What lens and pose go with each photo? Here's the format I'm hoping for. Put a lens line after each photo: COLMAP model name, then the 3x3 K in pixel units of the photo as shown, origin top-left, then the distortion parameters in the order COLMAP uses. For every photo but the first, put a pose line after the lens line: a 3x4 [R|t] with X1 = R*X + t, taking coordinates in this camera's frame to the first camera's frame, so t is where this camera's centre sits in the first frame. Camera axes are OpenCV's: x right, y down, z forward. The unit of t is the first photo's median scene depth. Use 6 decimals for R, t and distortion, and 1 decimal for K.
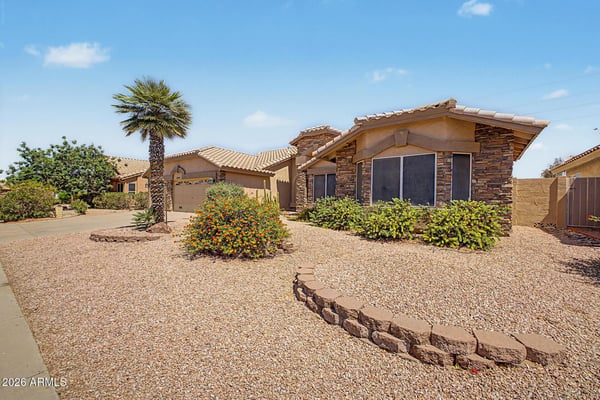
lens RADIAL K [[240.4, 0, 300.5], [0, 240.4, 200.4], [0, 0, 1]] dist [0.001886, 0.000086]
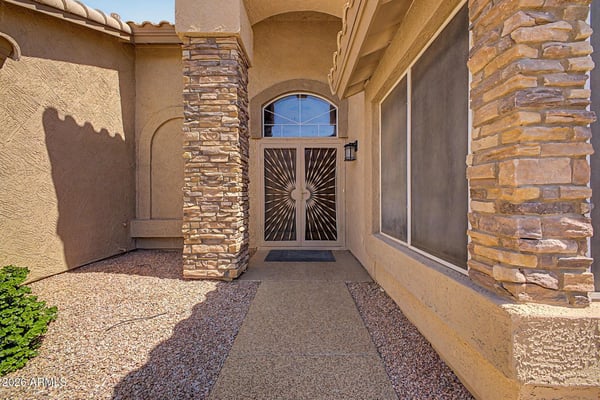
lens RADIAL K [[240.4, 0, 299.9], [0, 240.4, 198.6], [0, 0, 1]] dist [0.001886, 0.000086]
pose [[0.814179, -0.014013, 0.580444, -0.045693], [0.012708, 0.999899, 0.006315, -0.015529], [-0.580474, 0.002235, 0.814276, 0.712685]]
